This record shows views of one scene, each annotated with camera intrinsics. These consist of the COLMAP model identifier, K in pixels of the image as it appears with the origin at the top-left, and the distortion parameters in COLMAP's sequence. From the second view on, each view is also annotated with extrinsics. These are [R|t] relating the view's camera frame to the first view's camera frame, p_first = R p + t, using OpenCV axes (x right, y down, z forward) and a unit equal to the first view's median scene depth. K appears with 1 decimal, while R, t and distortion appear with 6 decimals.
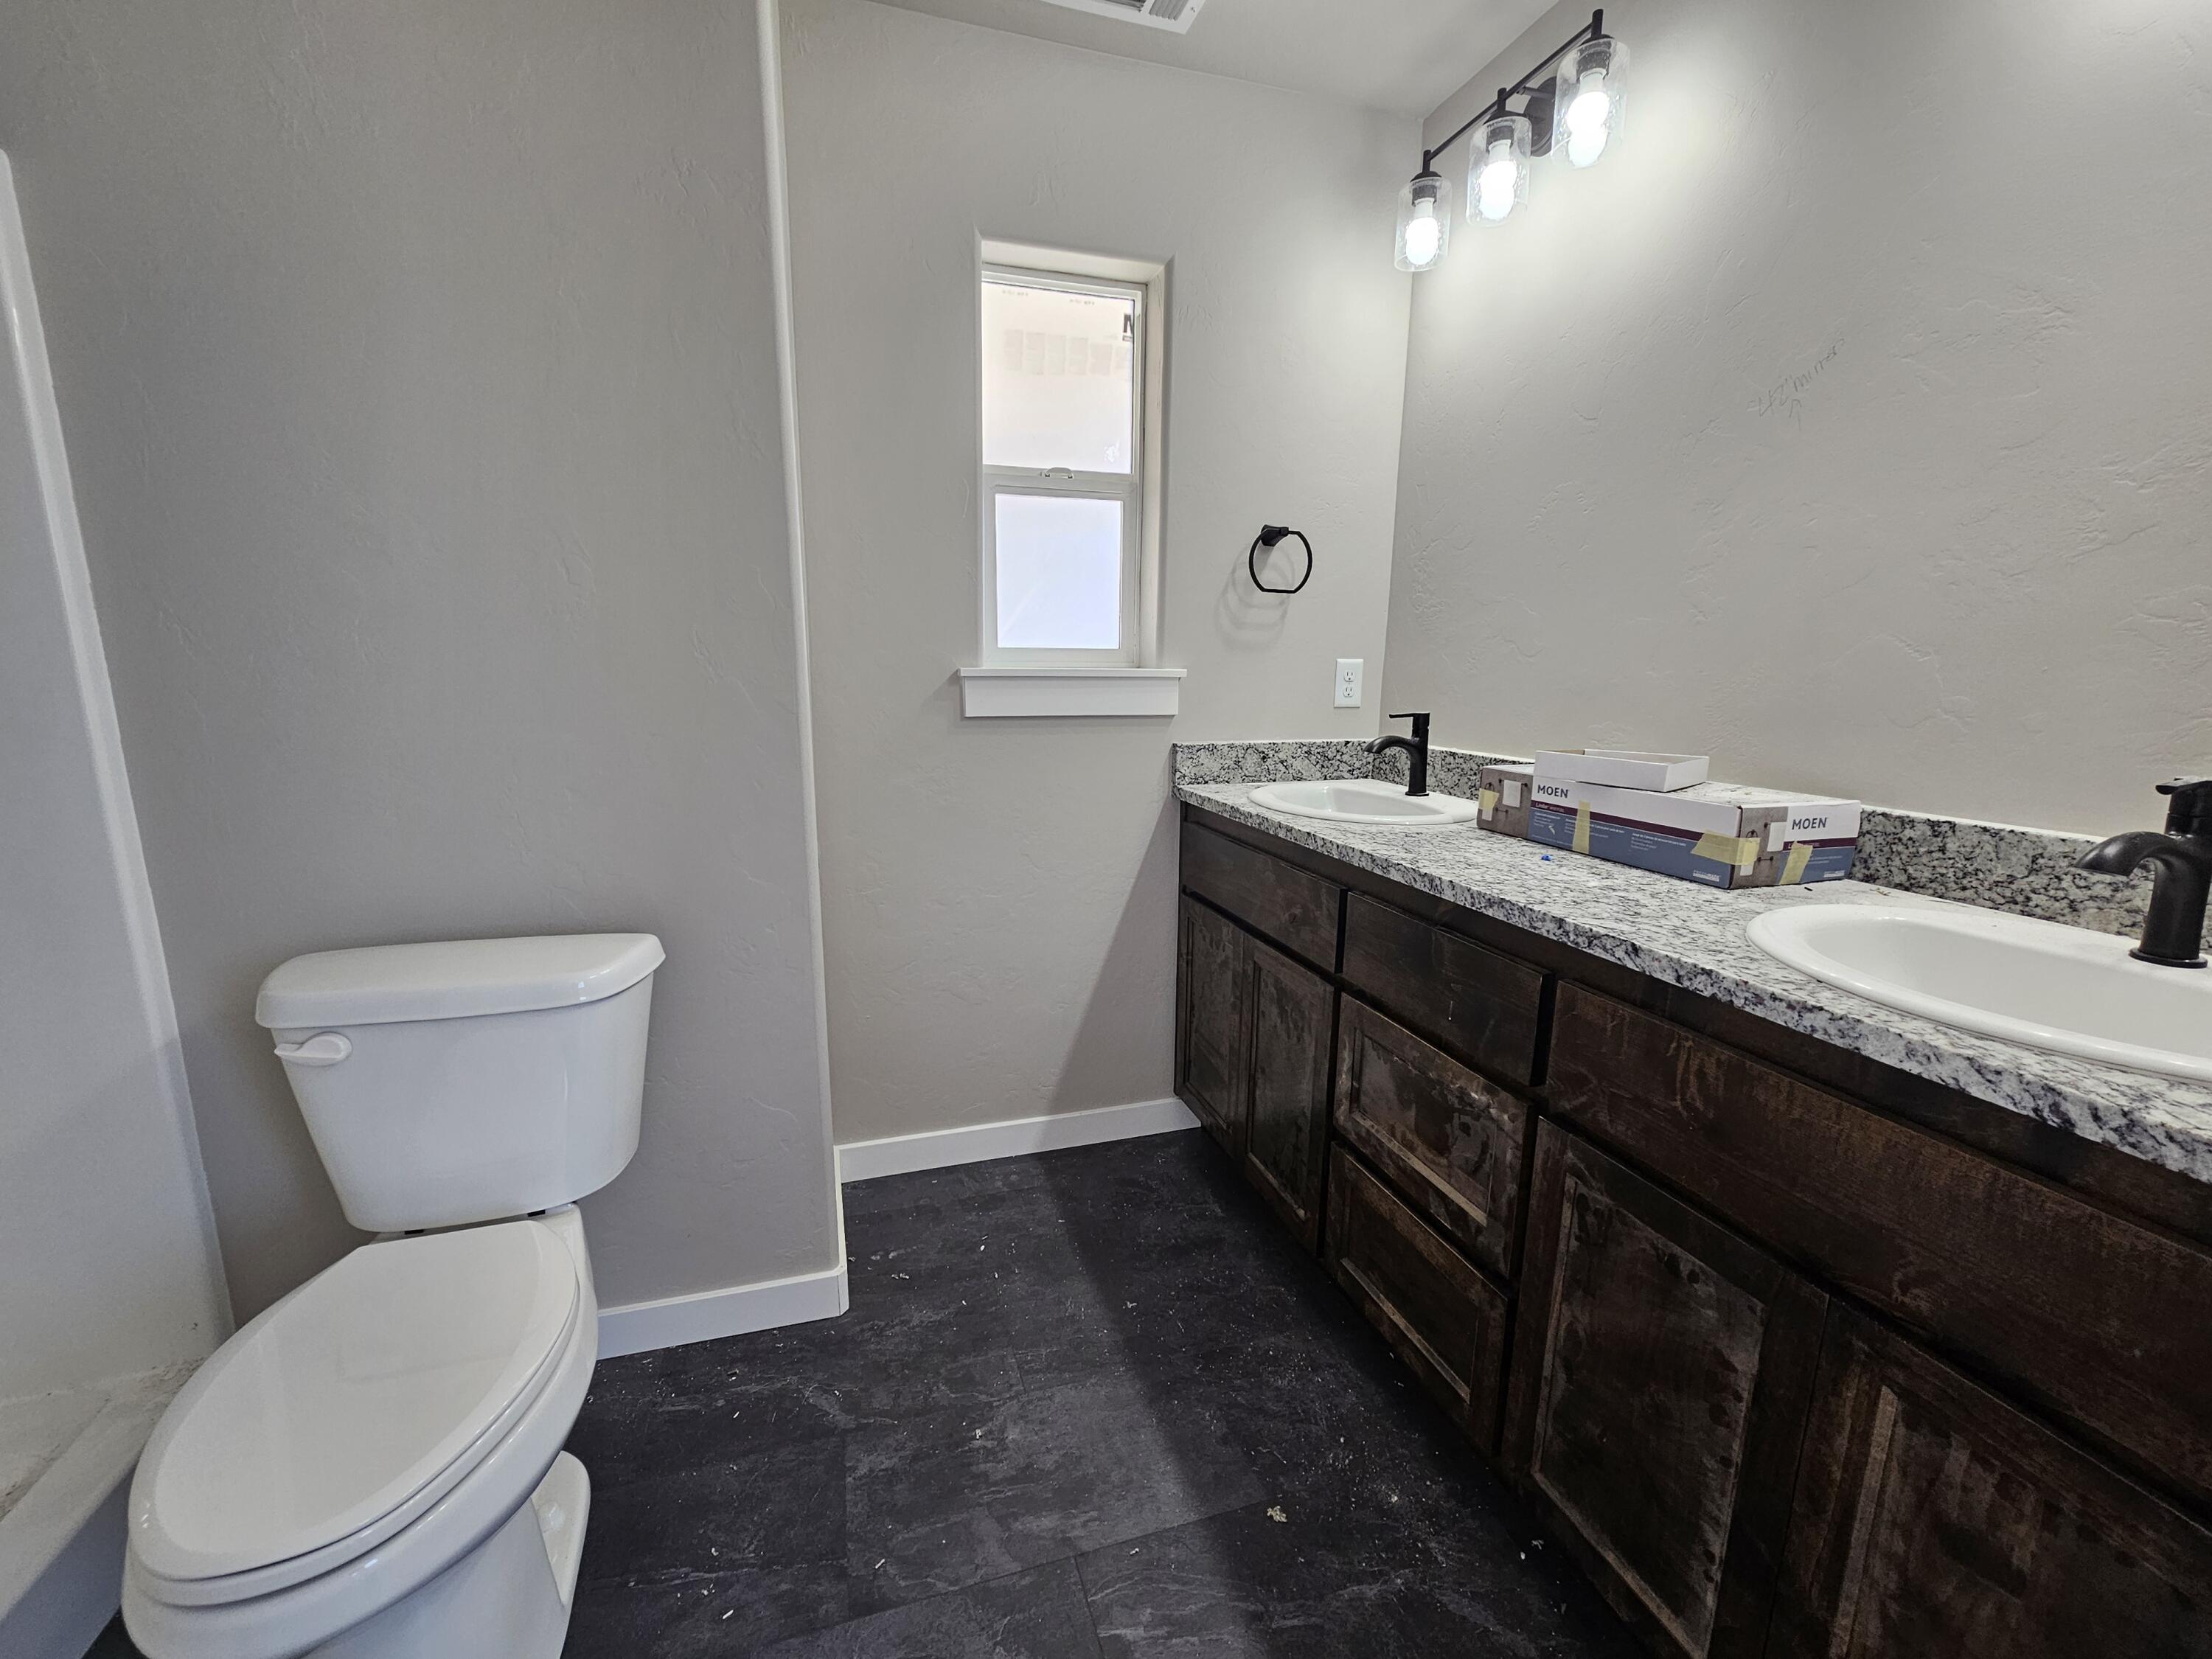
lens RADIAL K [[899.5, 0, 1101.8], [0, 899.5, 837.5], [0, 0, 1]] dist [-0.007840, -0.000609]
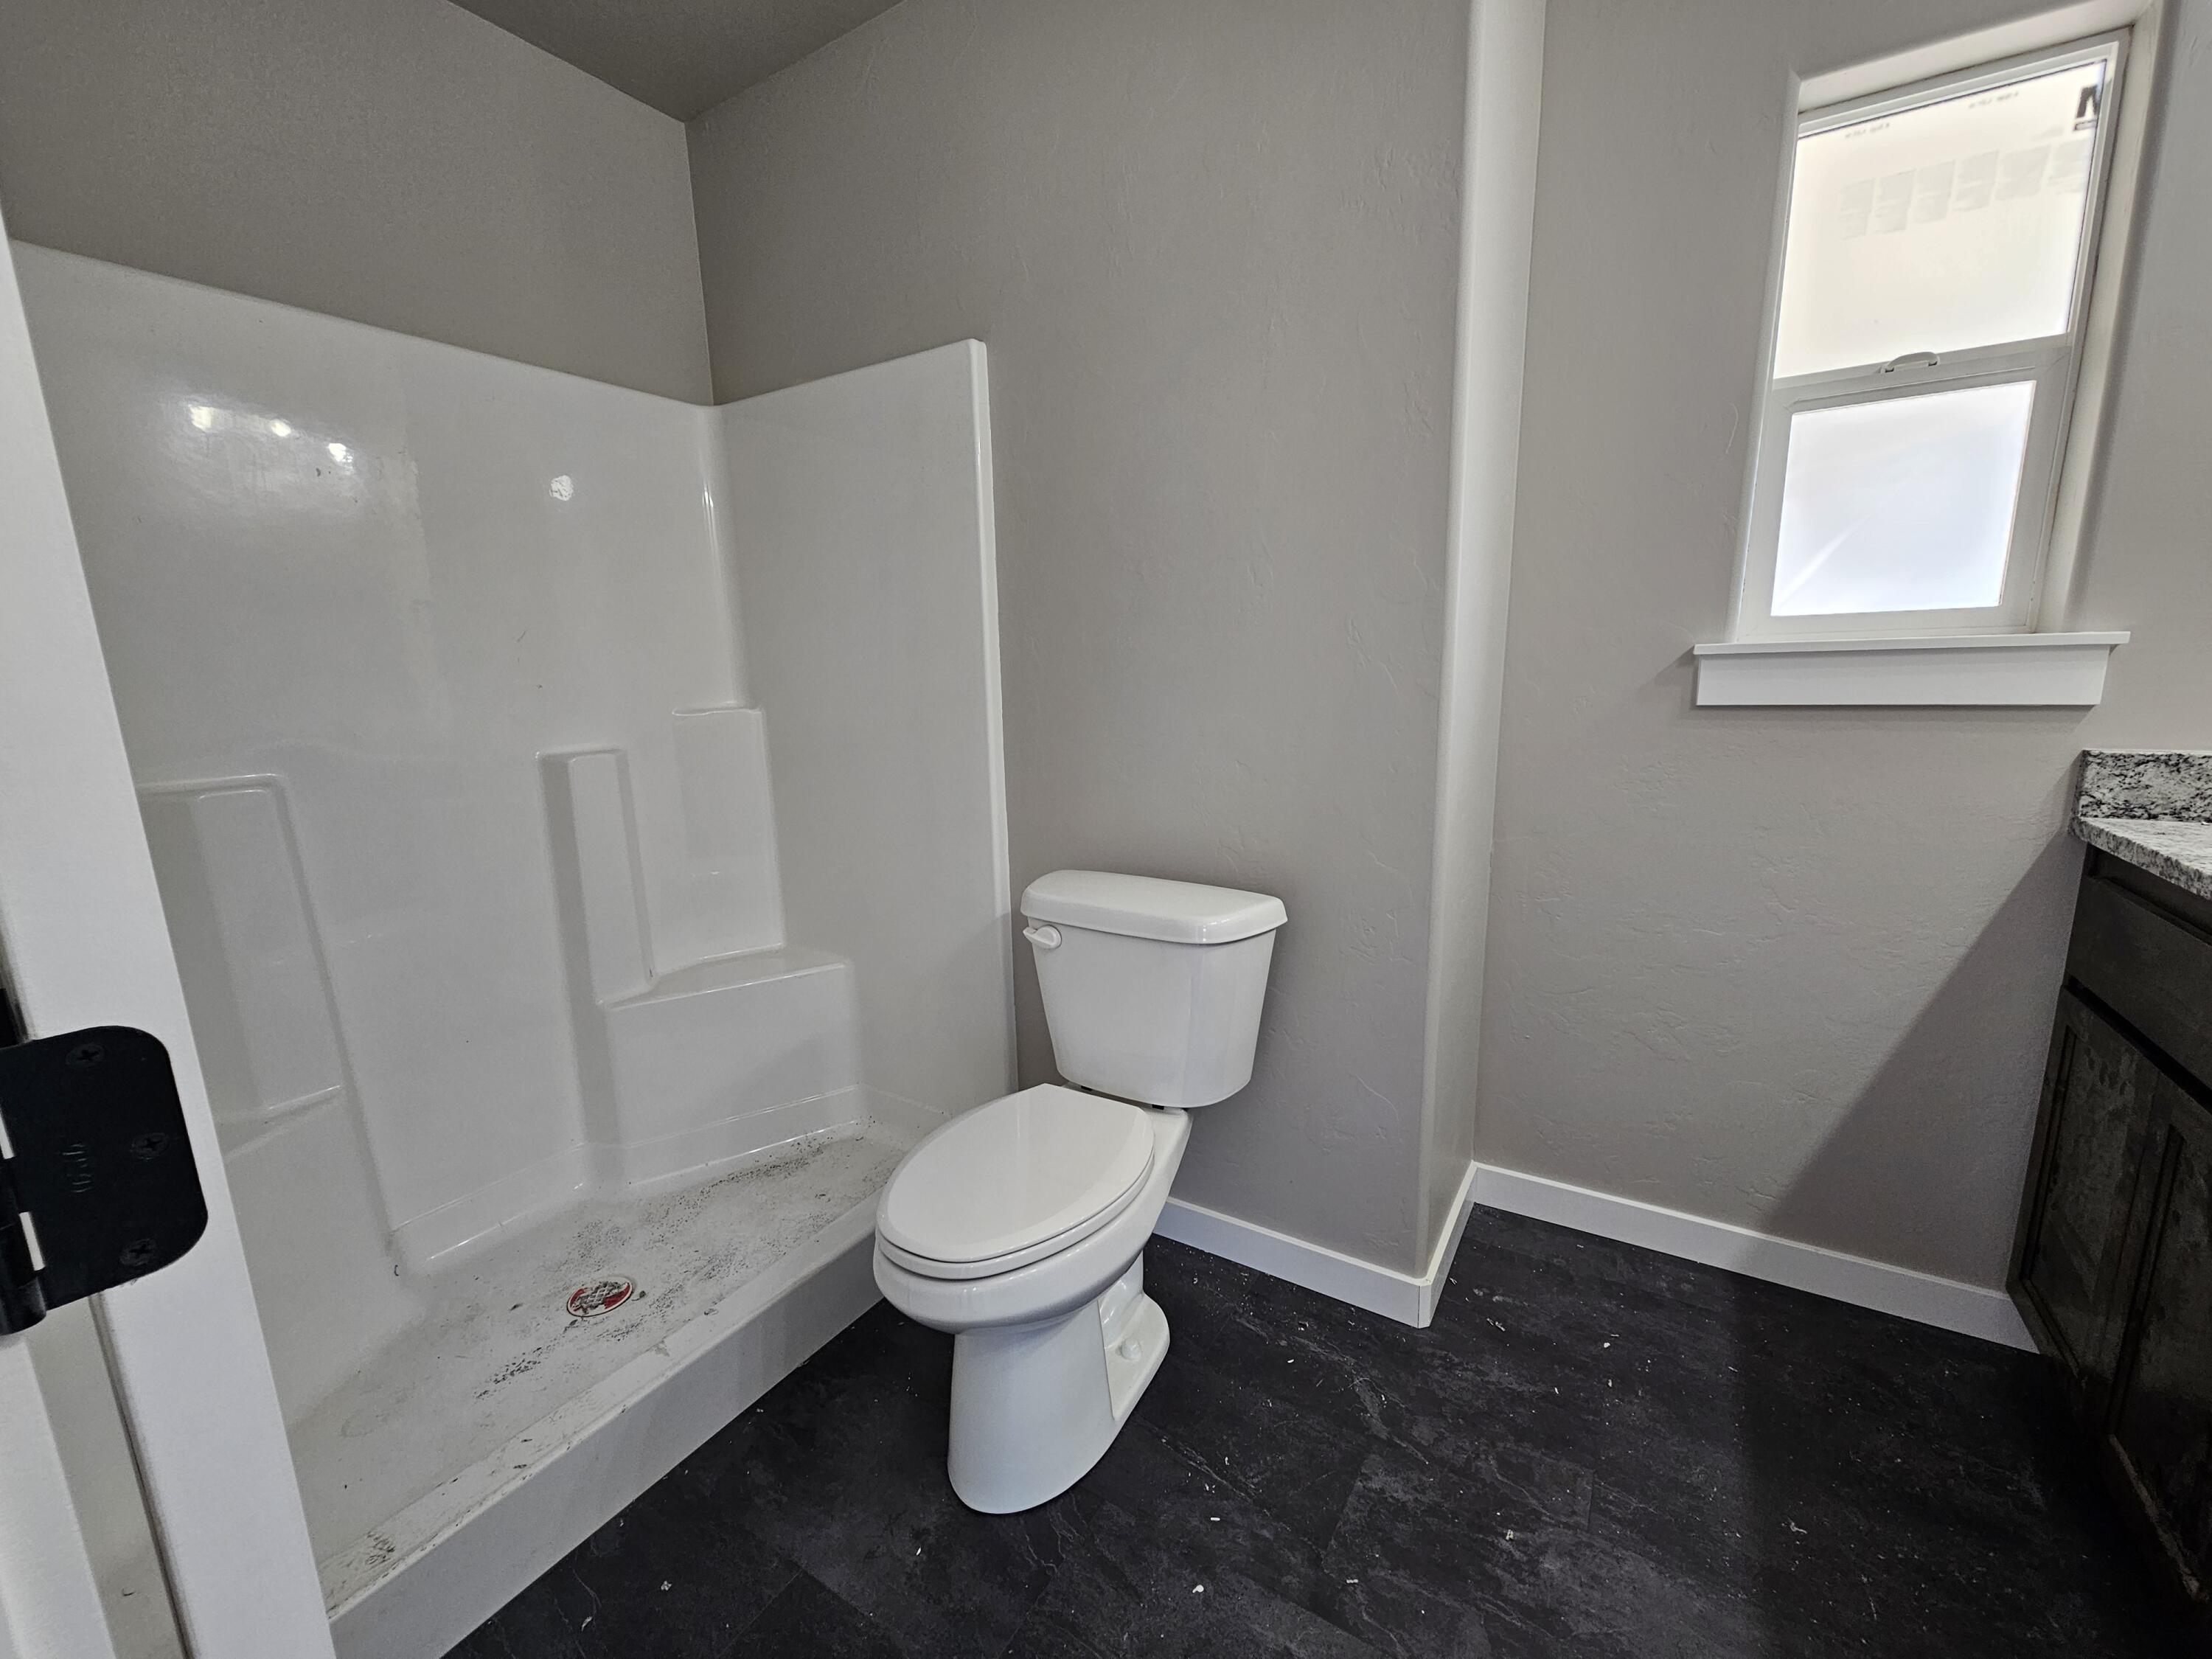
lens RADIAL K [[899.5, 0, 1100.7], [0, 899.5, 836.4], [0, 0, 1]] dist [-0.007840, -0.000609]
pose [[0.641917, 0.115361, -0.758047, 0.138832], [-0.110618, 0.992208, 0.057325, -0.005019], [0.758753, 0.047056, 0.649676, 0.085612]]
